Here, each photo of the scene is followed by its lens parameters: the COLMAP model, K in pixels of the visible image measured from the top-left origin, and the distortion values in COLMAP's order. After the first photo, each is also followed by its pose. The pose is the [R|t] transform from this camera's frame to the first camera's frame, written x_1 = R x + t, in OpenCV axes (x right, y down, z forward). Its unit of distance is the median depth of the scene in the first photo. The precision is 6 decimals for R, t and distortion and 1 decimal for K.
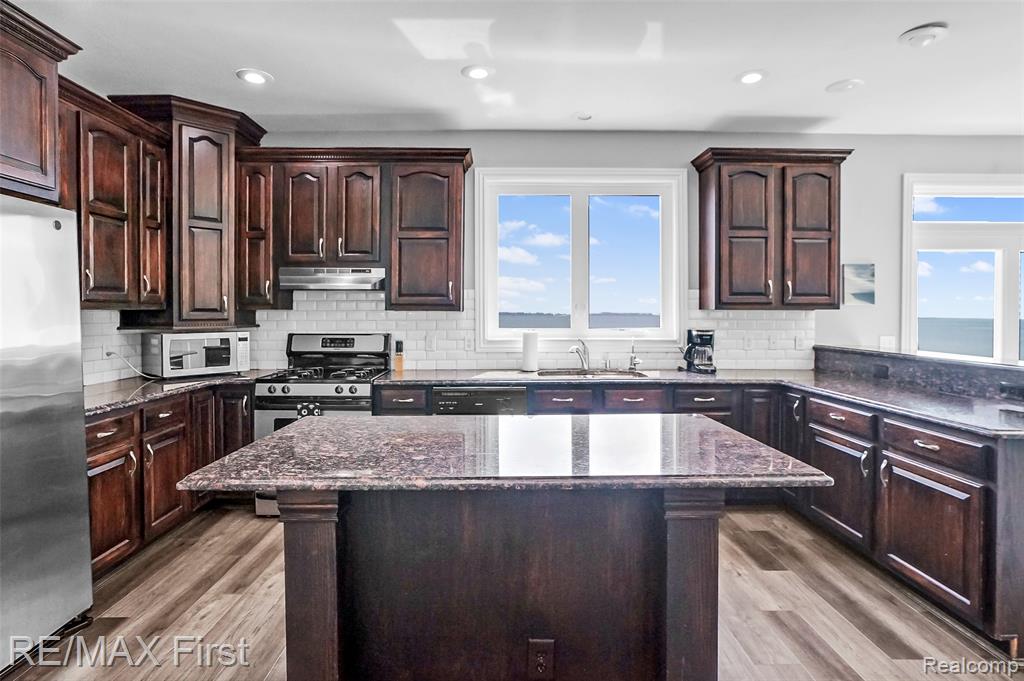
lens RADIAL K [[533.9, 0, 531.6], [0, 533.9, 322.4], [0, 0, 1]] dist [-0.001183, 0.000537]
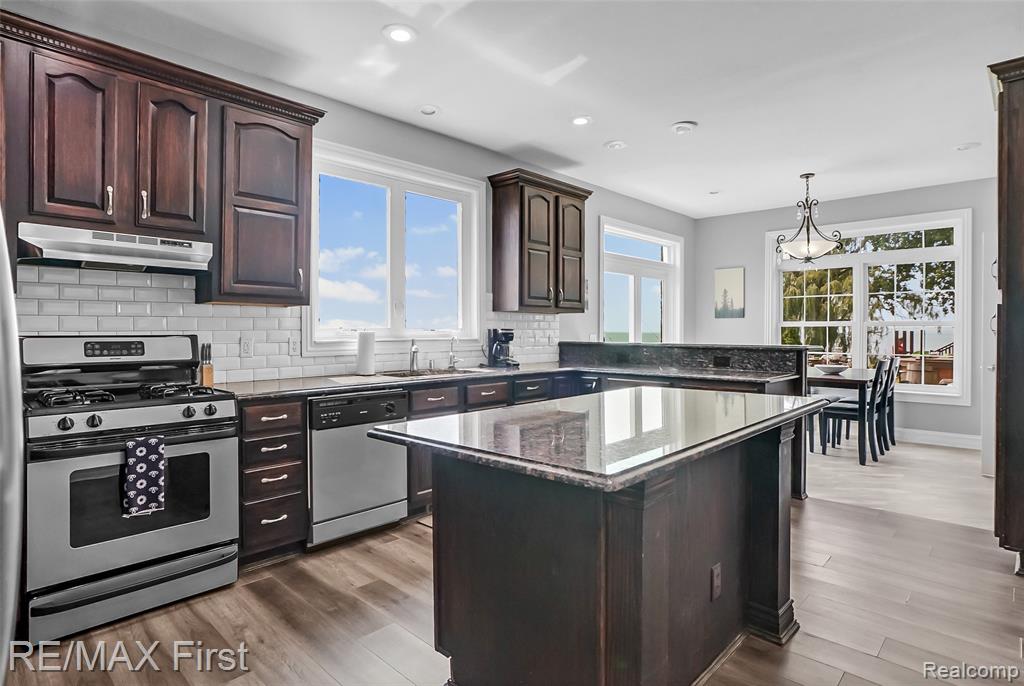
lens RADIAL K [[533.9, 0, 517.3], [0, 533.9, 332.5], [0, 0, 1]] dist [-0.001183, 0.000537]
pose [[0.723112, -0.007900, 0.690686, -0.449087], [0.014573, 0.999887, -0.003820, 0.027265], [-0.690577, 0.012828, 0.723145, 0.176606]]
